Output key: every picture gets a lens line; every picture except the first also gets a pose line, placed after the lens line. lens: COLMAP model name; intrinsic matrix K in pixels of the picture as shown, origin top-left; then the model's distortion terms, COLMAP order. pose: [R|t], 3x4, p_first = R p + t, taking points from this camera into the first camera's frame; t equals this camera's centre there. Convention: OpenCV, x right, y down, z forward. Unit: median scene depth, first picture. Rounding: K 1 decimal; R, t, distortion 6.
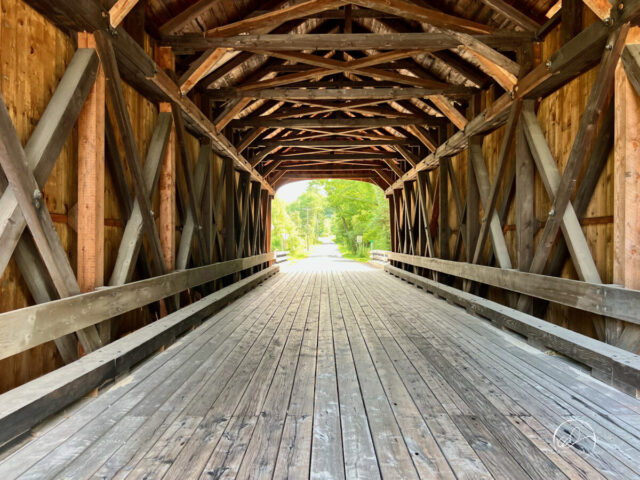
lens RADIAL K [[485.2, 0, 320.0], [0, 485.2, 240.0], [0, 0, 1]] dist [0.055094, -0.066790]
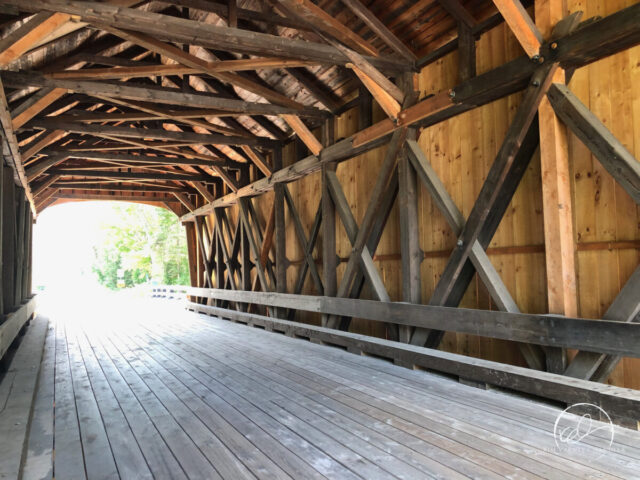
lens RADIAL K [[520.5, 0, 320.0], [0, 520.5, 240.0], [0, 0, 1]] dist [0.025723, -0.011253]
pose [[0.893875, 0.003708, 0.448301, -0.147999], [0.023110, 0.998255, -0.054336, -0.007112], [-0.447720, 0.058930, 0.892230, 0.114361]]
